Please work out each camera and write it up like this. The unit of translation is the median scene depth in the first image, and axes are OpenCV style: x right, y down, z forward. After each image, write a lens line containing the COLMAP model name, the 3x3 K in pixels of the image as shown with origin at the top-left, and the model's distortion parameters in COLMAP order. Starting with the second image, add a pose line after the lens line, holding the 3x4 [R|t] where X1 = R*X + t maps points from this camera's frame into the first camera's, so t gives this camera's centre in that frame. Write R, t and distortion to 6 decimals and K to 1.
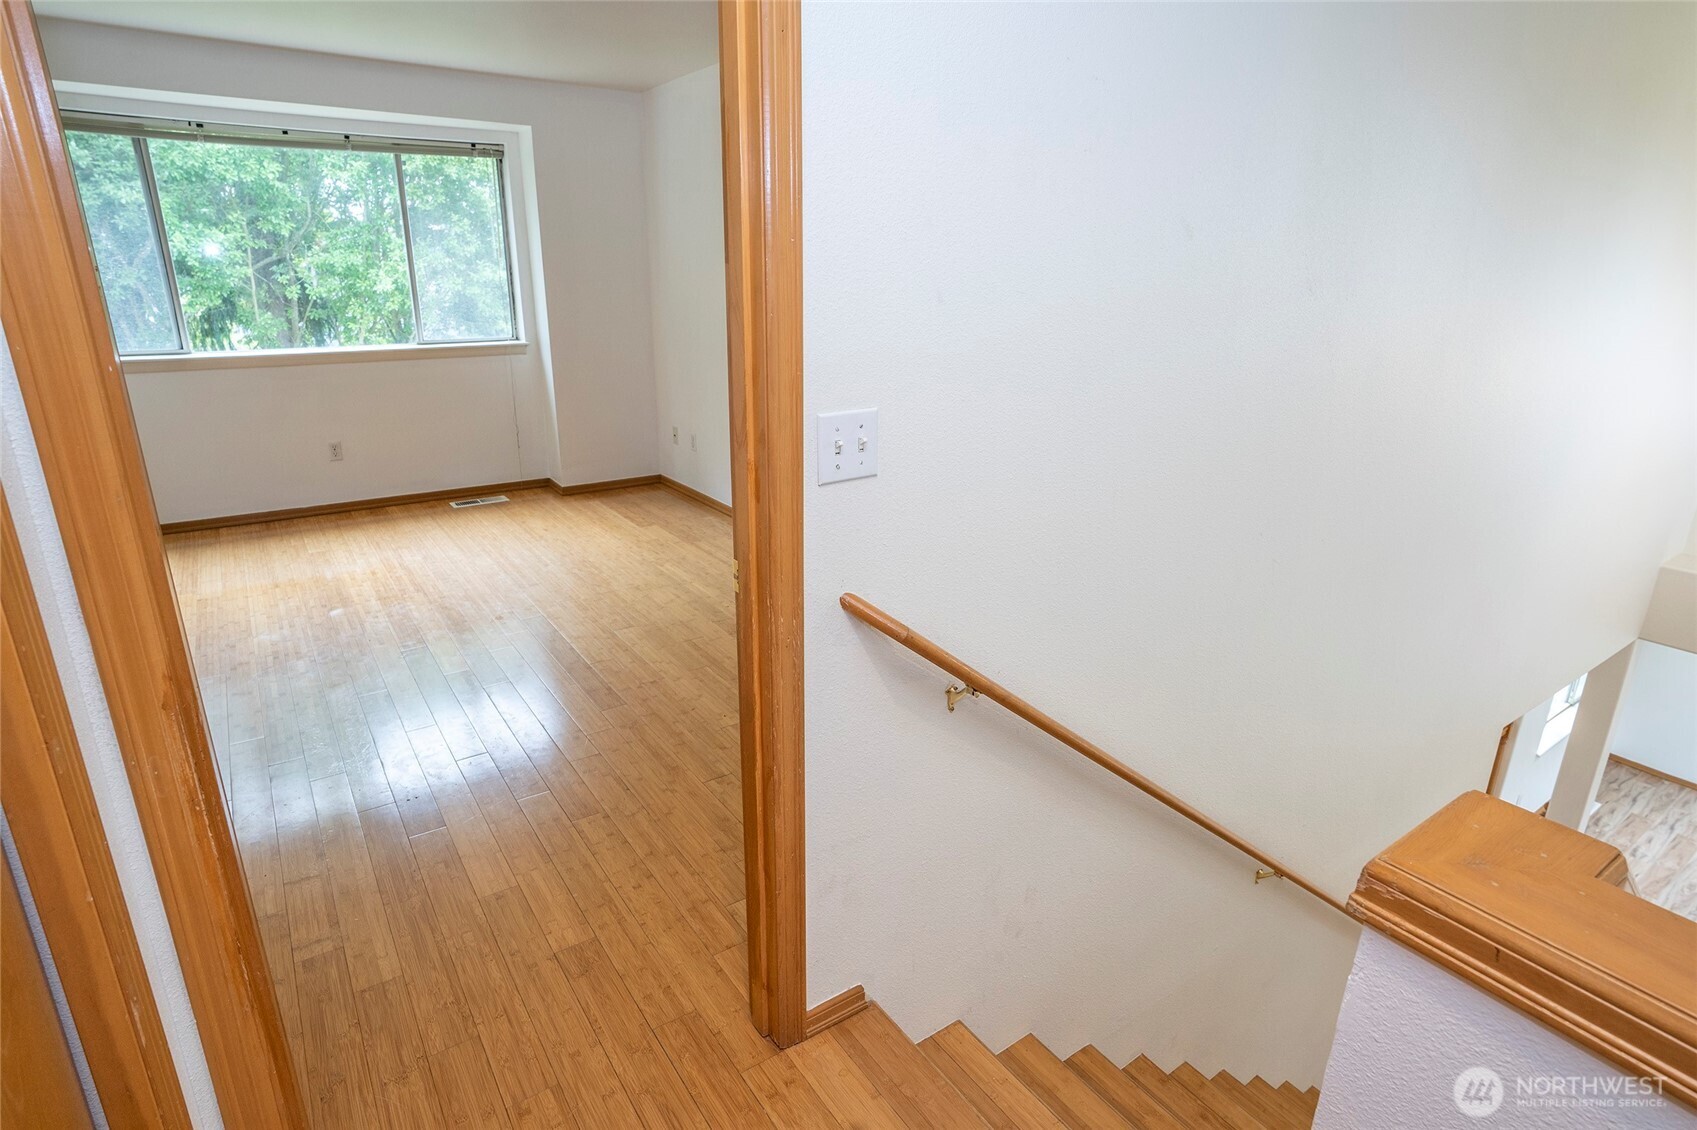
lens RADIAL K [[873.6, 0, 848.3], [0, 873.6, 560.9], [0, 0, 1]] dist [-0.063536, 0.031031]
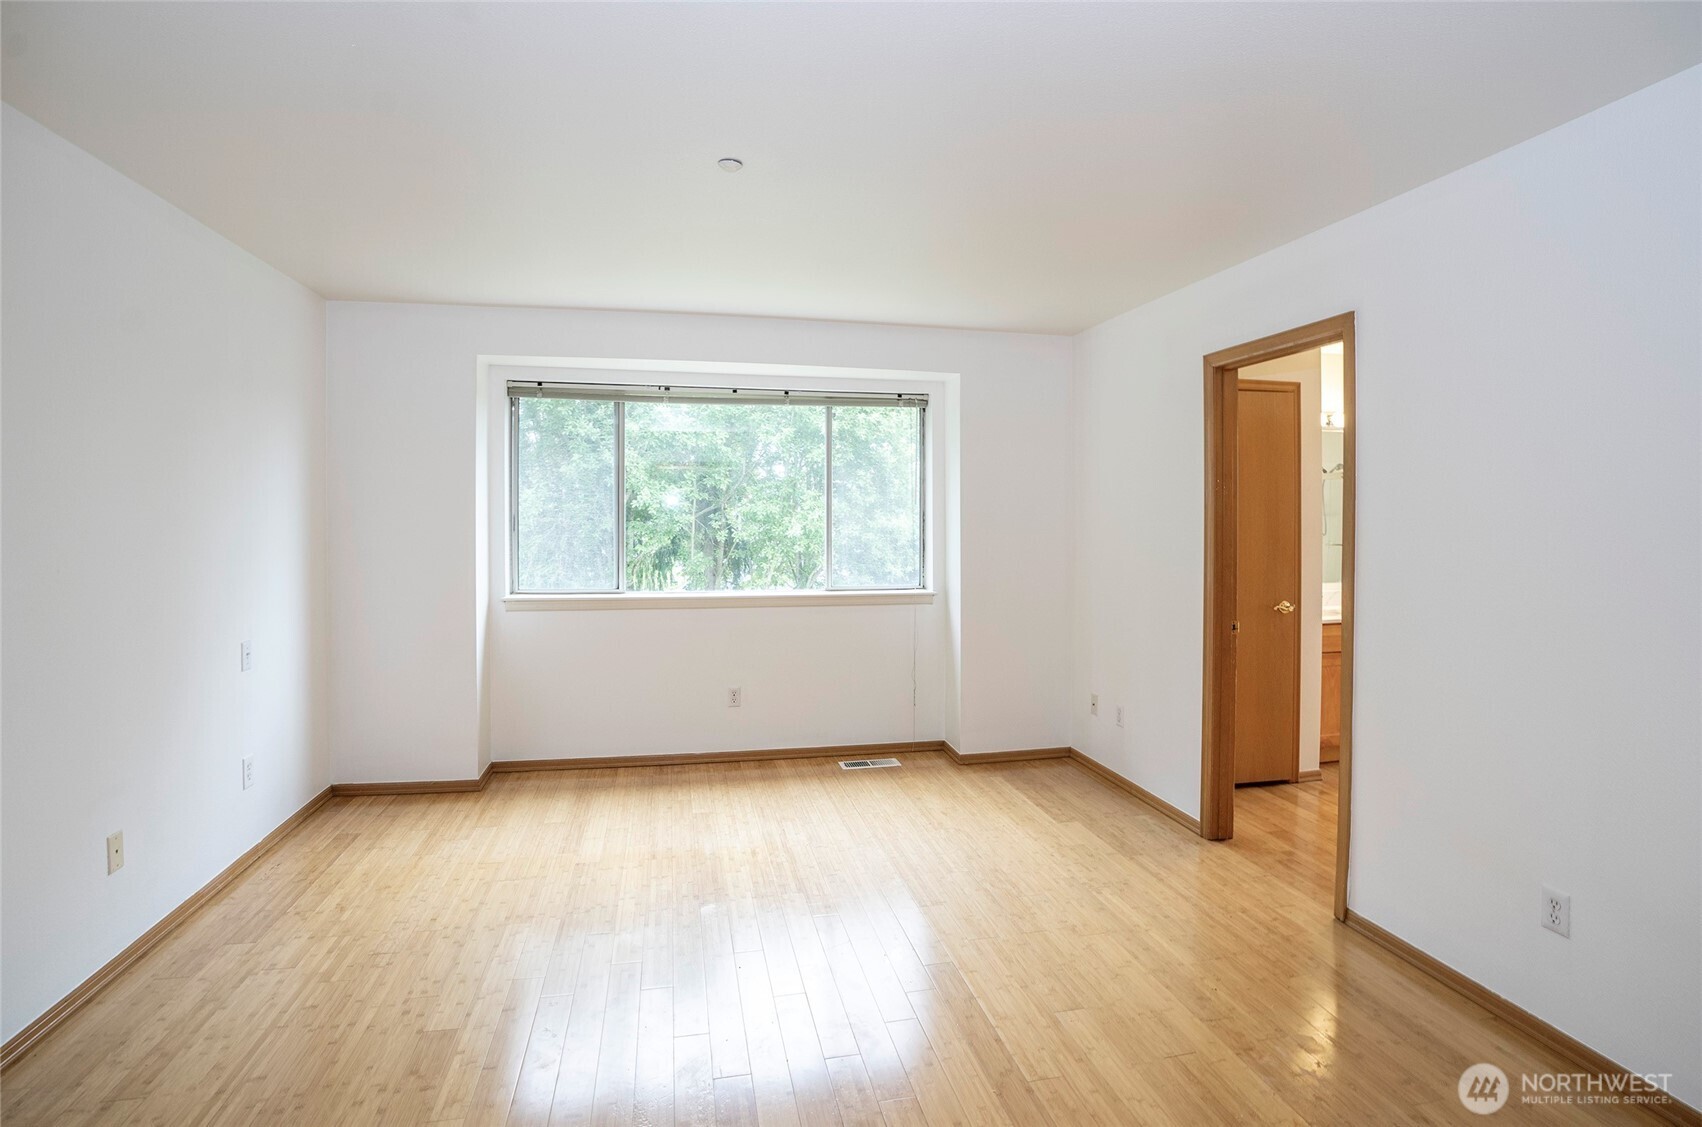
lens RADIAL K [[828.0, 0, 851.0], [0, 828.0, 563.5], [0, 0, 1]] dist [-0.124230, 0.025836]
pose [[0.919879, 0.011747, -0.392027, -0.107166], [-0.116101, 0.962908, -0.243574, -0.055760], [0.374624, 0.269574, 0.887123, 0.171831]]
